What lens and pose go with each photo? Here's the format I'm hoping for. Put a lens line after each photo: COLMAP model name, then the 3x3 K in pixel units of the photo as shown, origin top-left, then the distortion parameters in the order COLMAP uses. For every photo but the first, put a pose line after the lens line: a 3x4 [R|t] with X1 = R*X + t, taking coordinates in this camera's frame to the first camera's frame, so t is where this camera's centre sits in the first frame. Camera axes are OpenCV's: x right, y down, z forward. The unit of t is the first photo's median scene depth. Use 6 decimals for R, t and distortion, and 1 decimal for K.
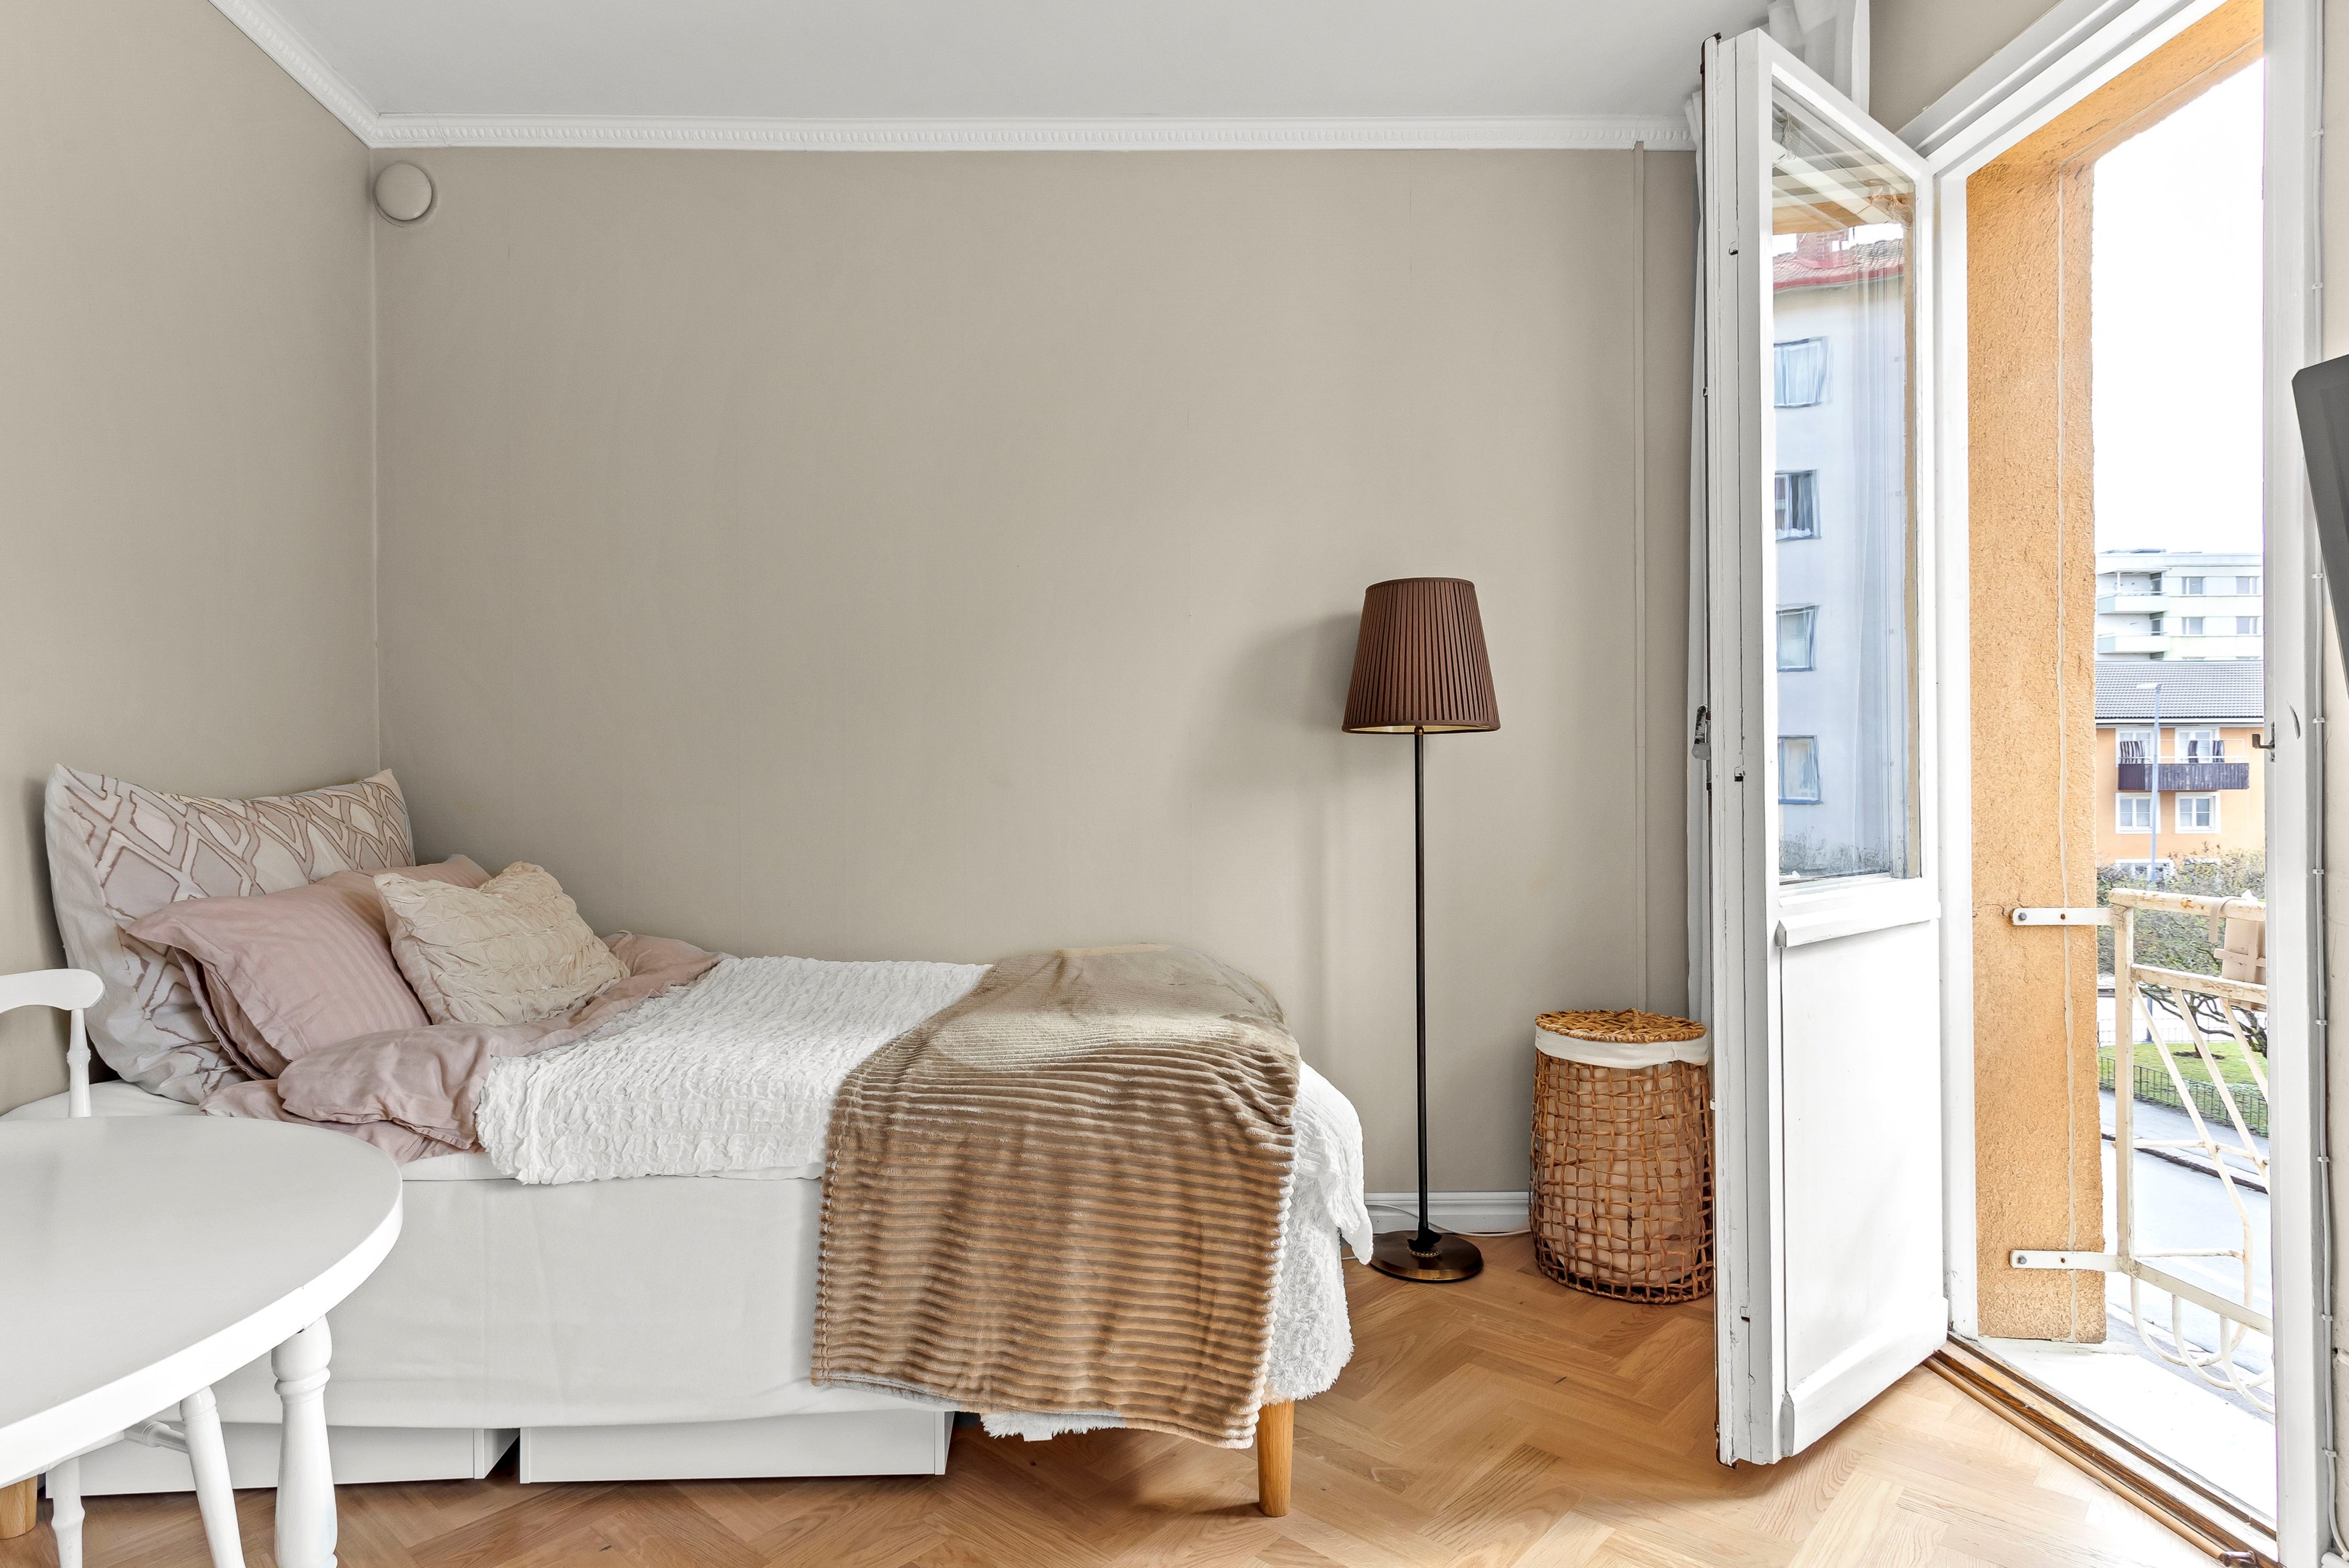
lens RADIAL K [[1266.9, 0, 1076.4], [0, 1266.9, 795.6], [0, 0, 1]] dist [0.012654, -0.001503]
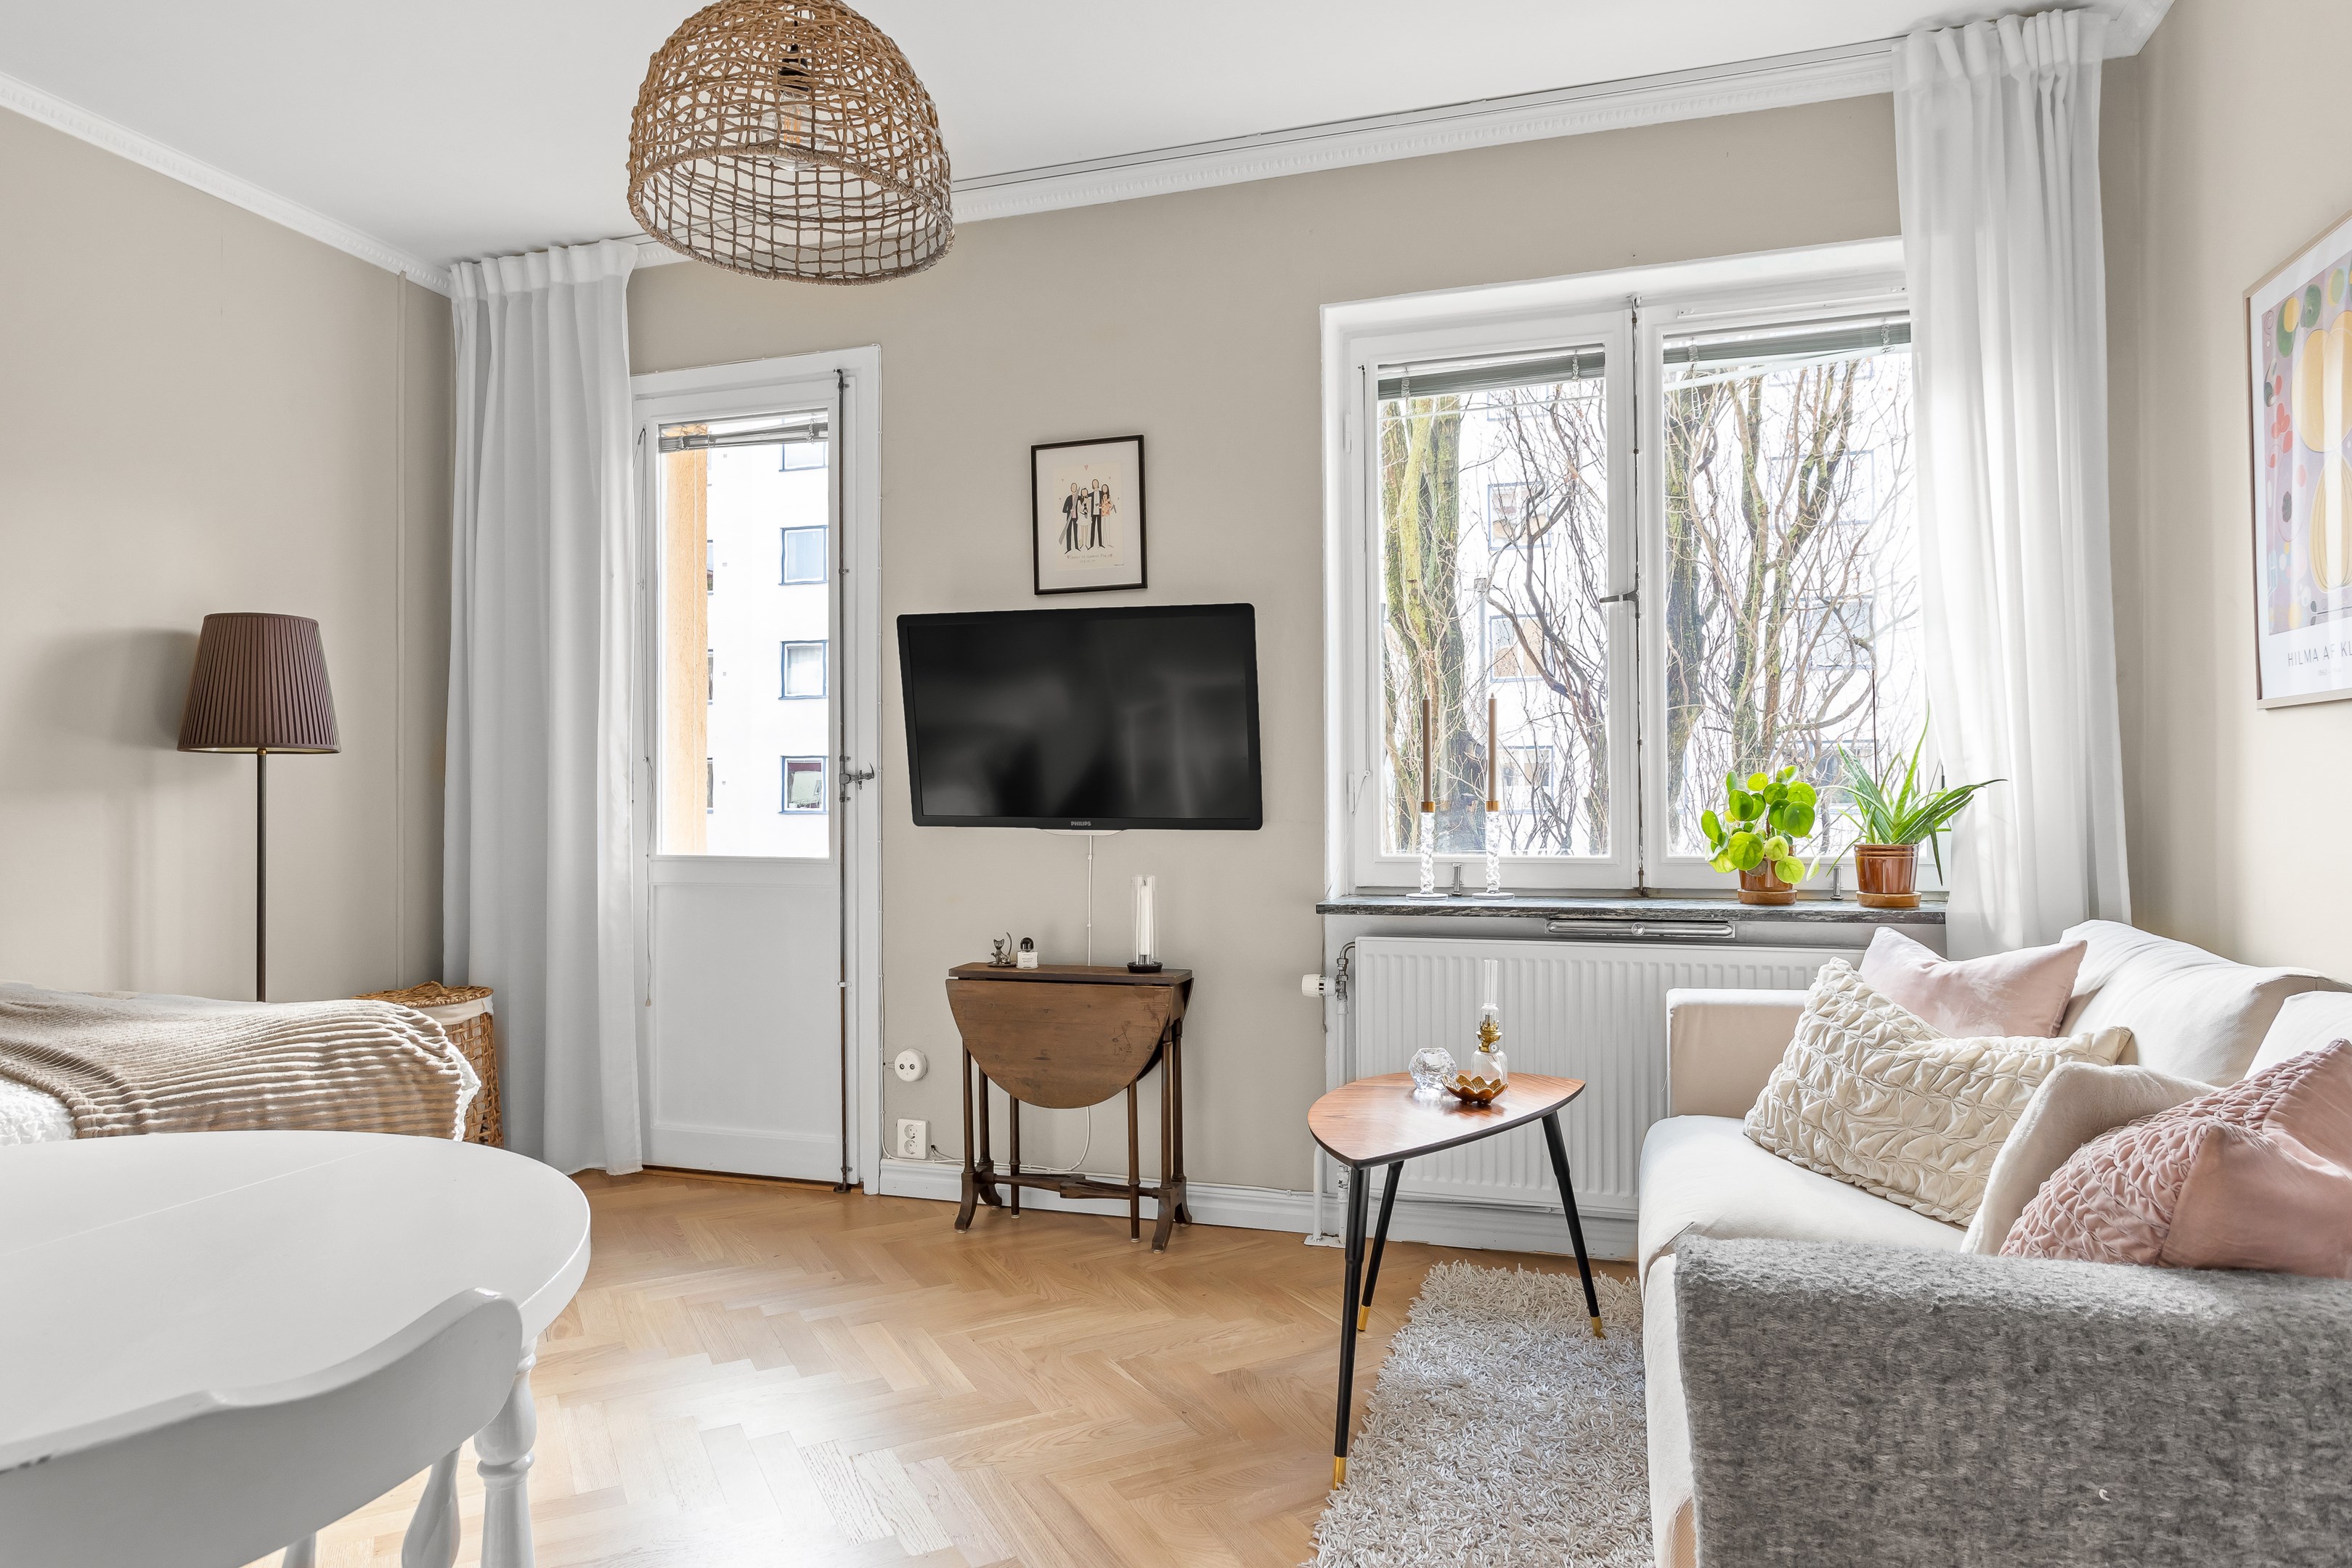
lens RADIAL K [[1379.1, 0, 1176.0], [0, 1379.1, 784.0], [0, 0, 1]] dist [-0.000375, 0.000852]
pose [[0.311249, 0.014981, 0.950210, -0.909571], [0.006978, 0.999813, -0.018049, 0.006865], [-0.950303, 0.012248, 0.311086, -0.163468]]
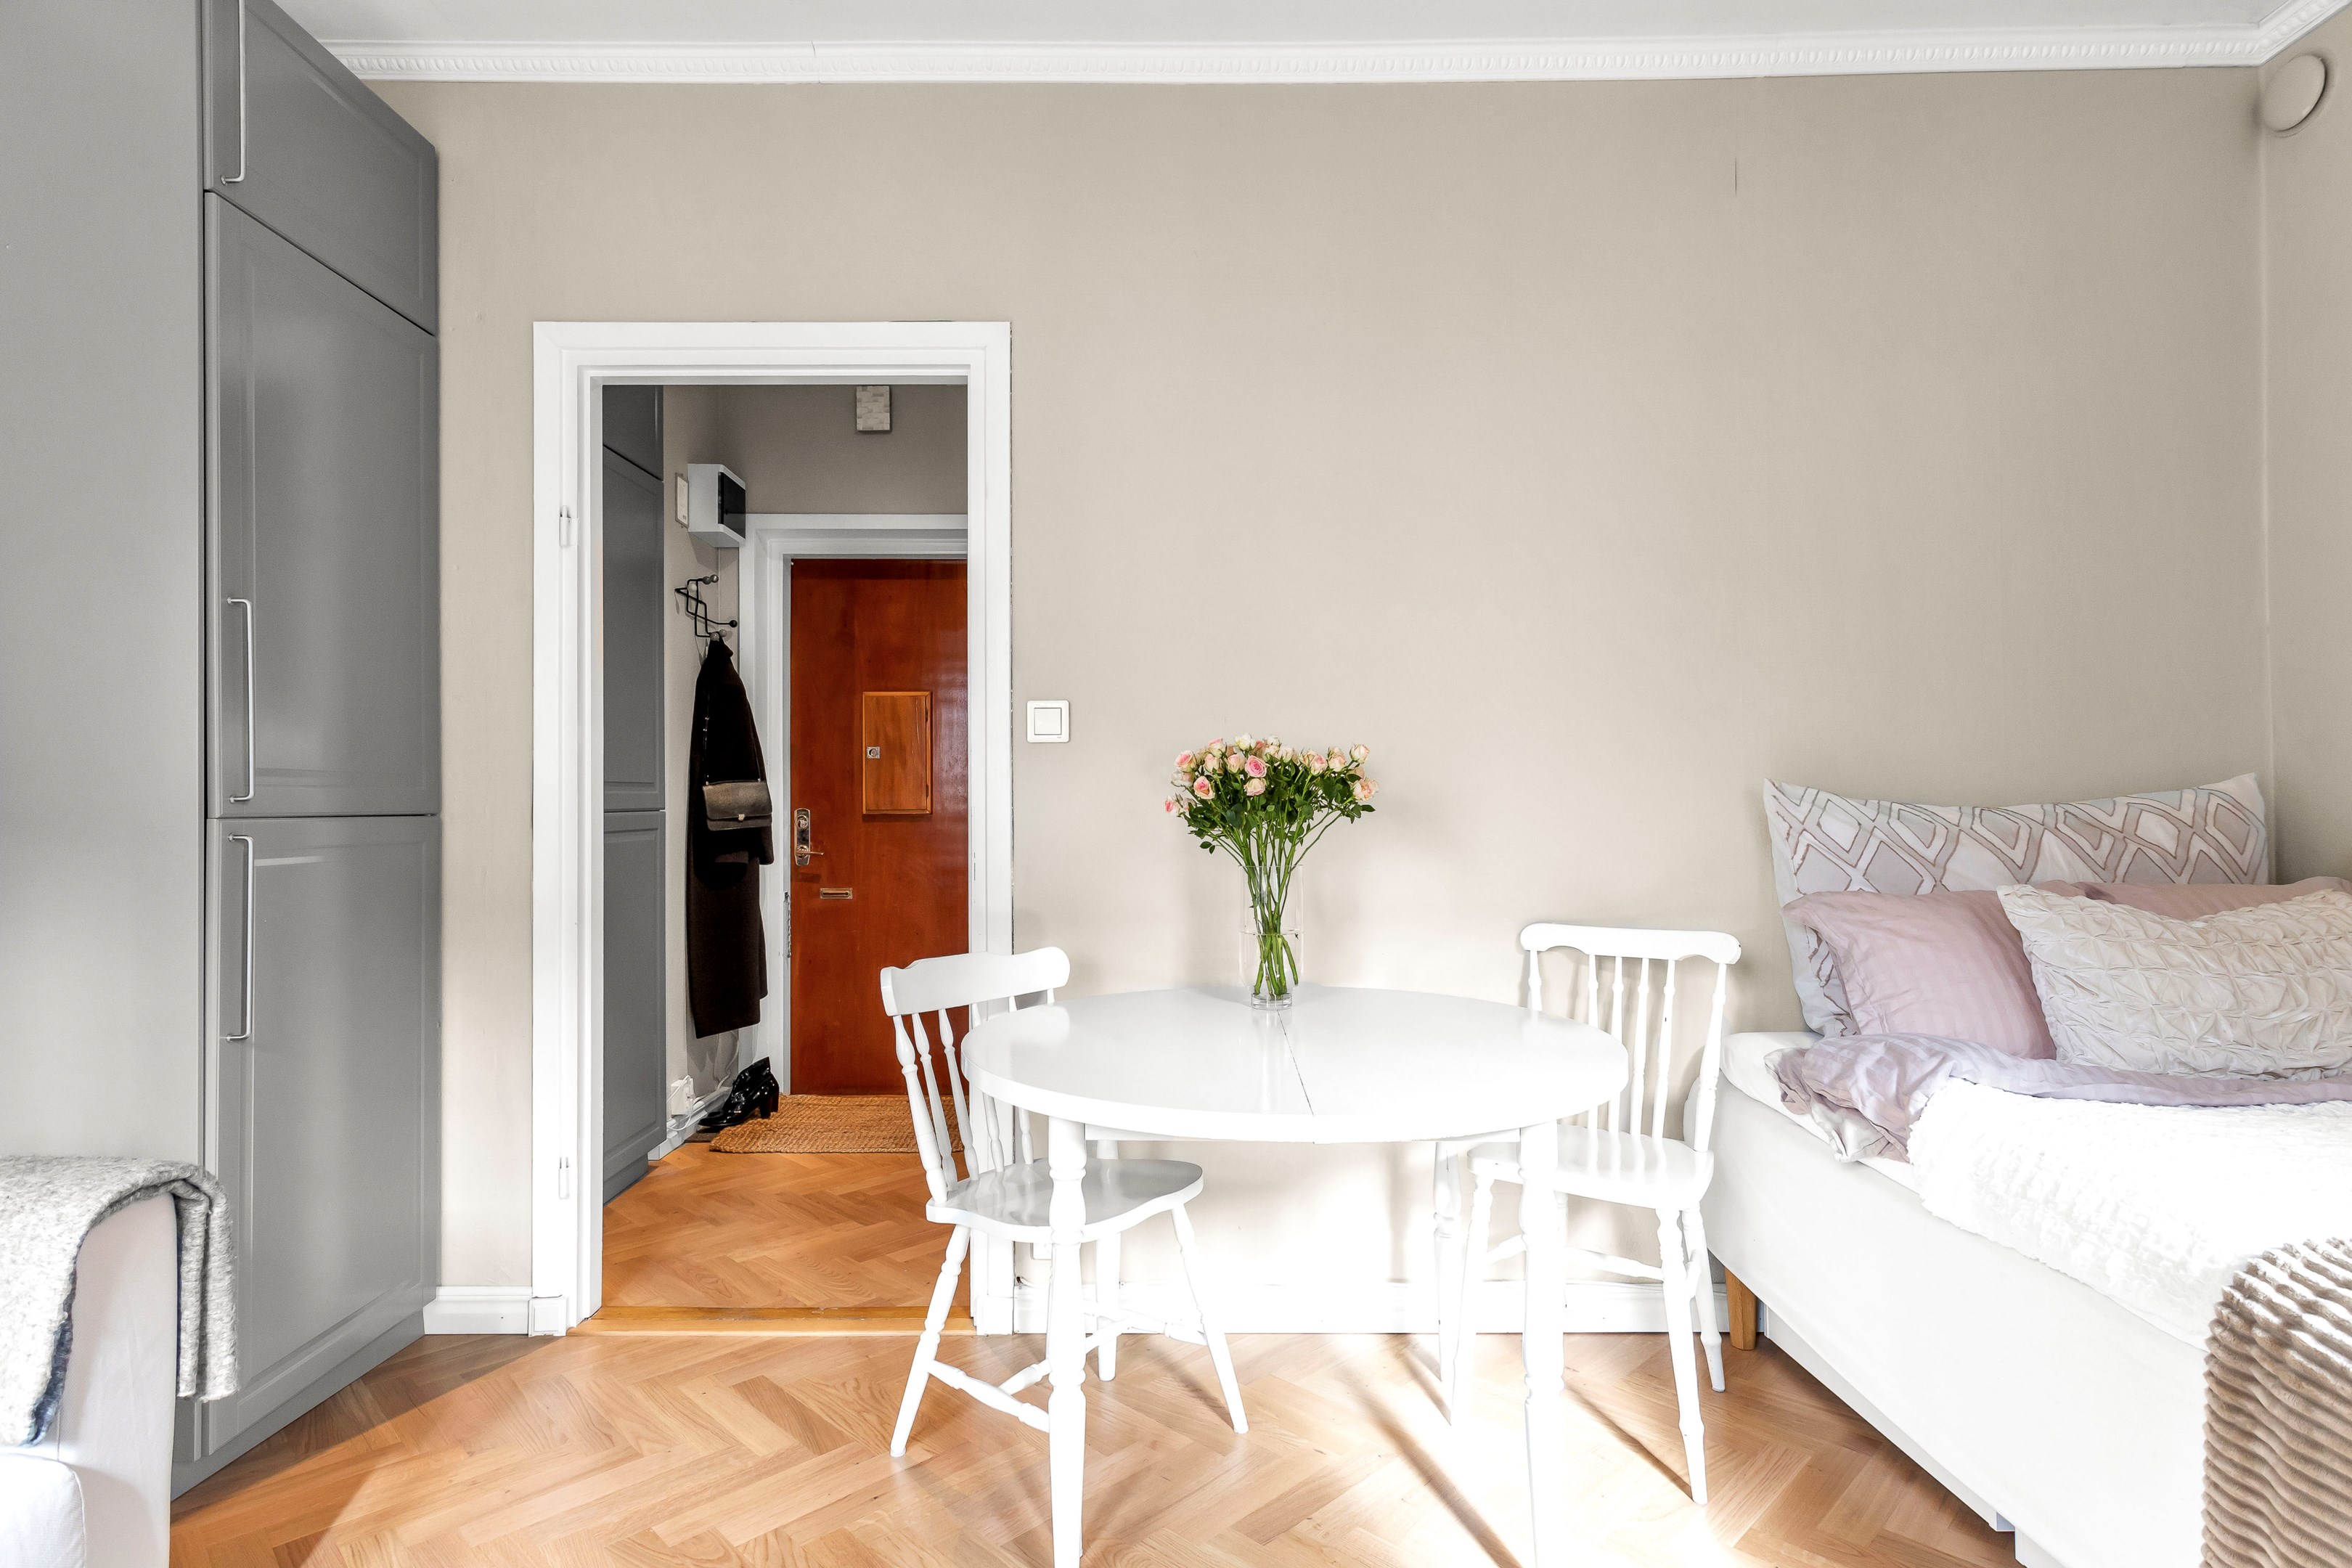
lens RADIAL K [[1227.0, 0, 1176.0], [0, 1227.0, 784.0], [0, 0, 1]] dist [0.012968, -0.000392]
pose [[-0.028510, -0.001337, -0.999593, 0.470224], [-0.001201, 0.999998, -0.001303, -0.016467], [0.999593, 0.001163, -0.028511, 0.411587]]
